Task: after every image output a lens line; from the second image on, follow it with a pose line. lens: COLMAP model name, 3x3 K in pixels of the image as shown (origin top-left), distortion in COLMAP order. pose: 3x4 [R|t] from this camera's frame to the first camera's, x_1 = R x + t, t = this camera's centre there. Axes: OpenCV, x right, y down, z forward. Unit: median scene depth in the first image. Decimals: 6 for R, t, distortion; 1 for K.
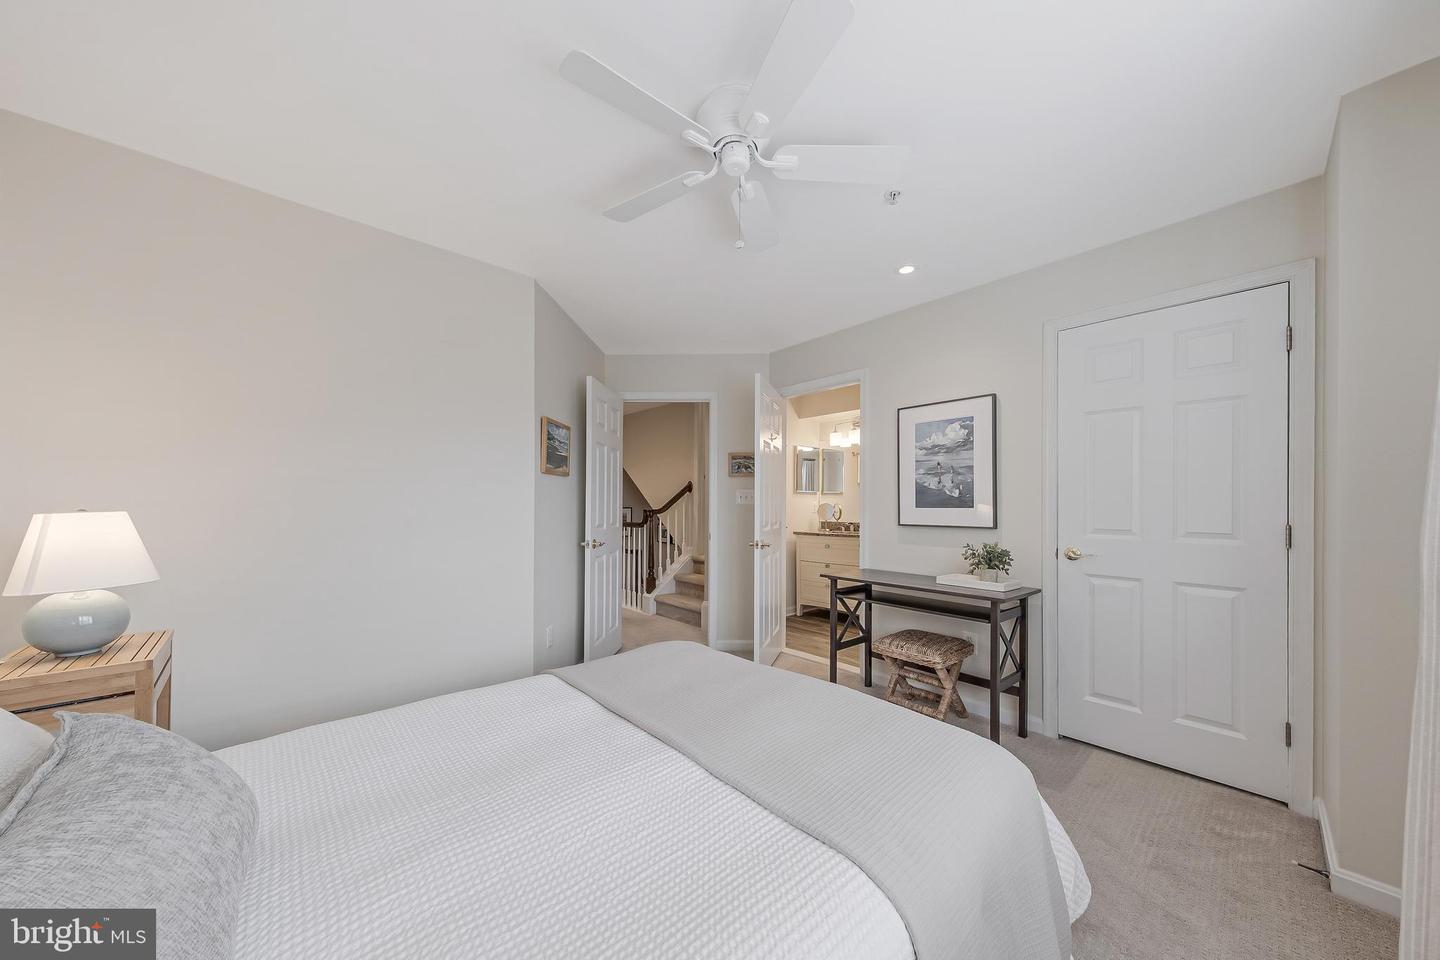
lens RADIAL K [[489.4, 0, 719.4], [0, 489.4, 491.0], [0, 0, 1]] dist [0.011485, -0.001267]
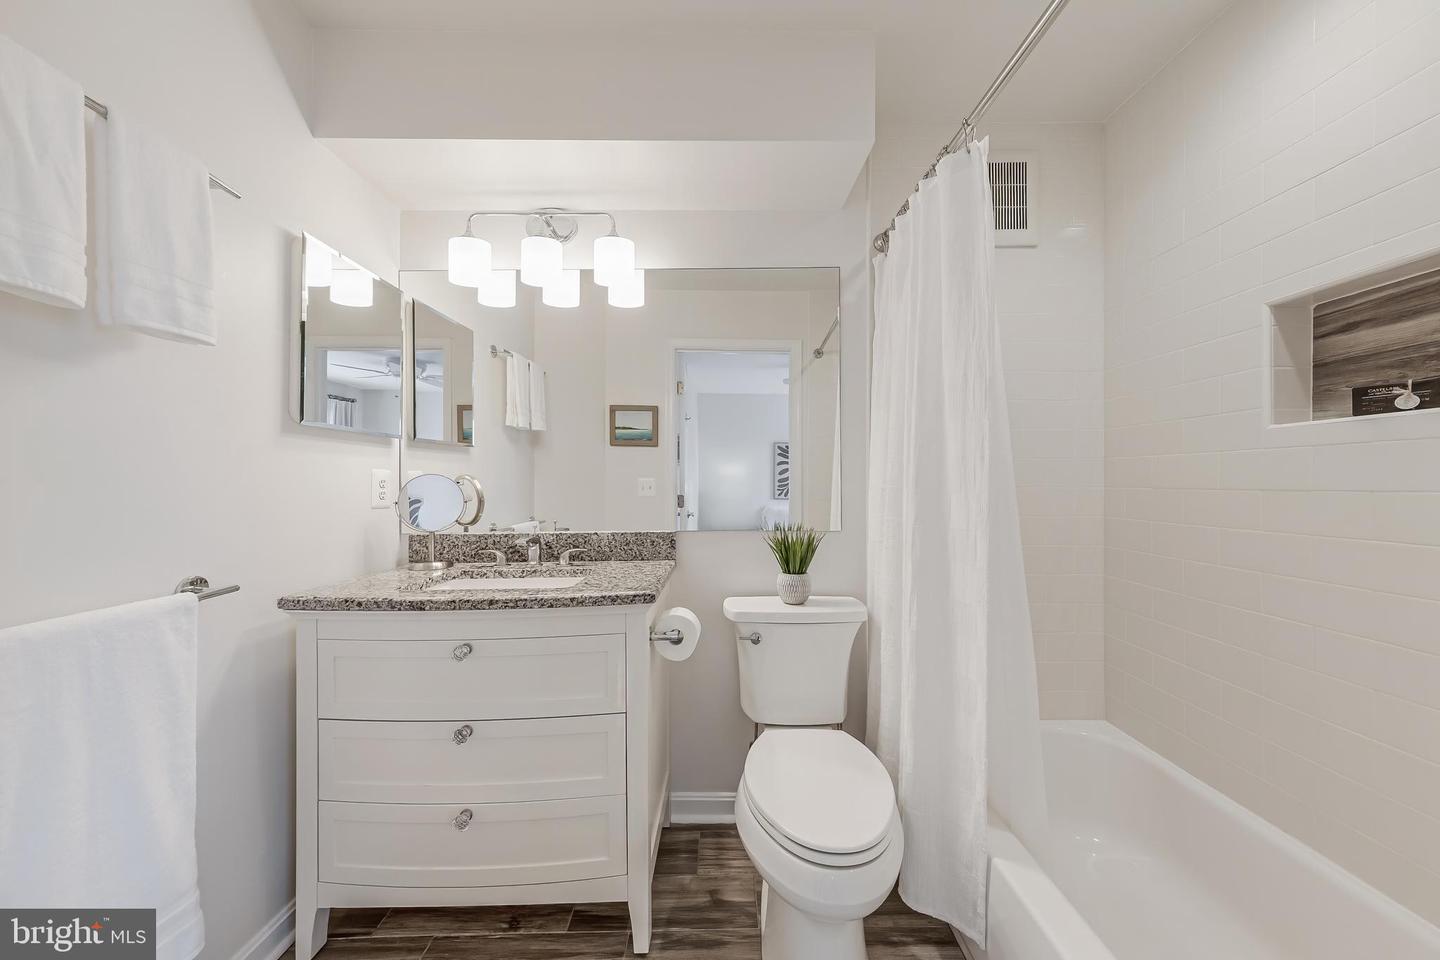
lens RADIAL K [[489.4, 0, 718.6], [0, 489.4, 481.2], [0, 0, 1]] dist [0.011485, -0.001267]
pose [[0.672221, -0.003982, 0.740340, 0.116616], [-0.005629, 0.999929, 0.010490, 0.025437], [-0.740330, -0.011219, 0.672151, 0.680906]]
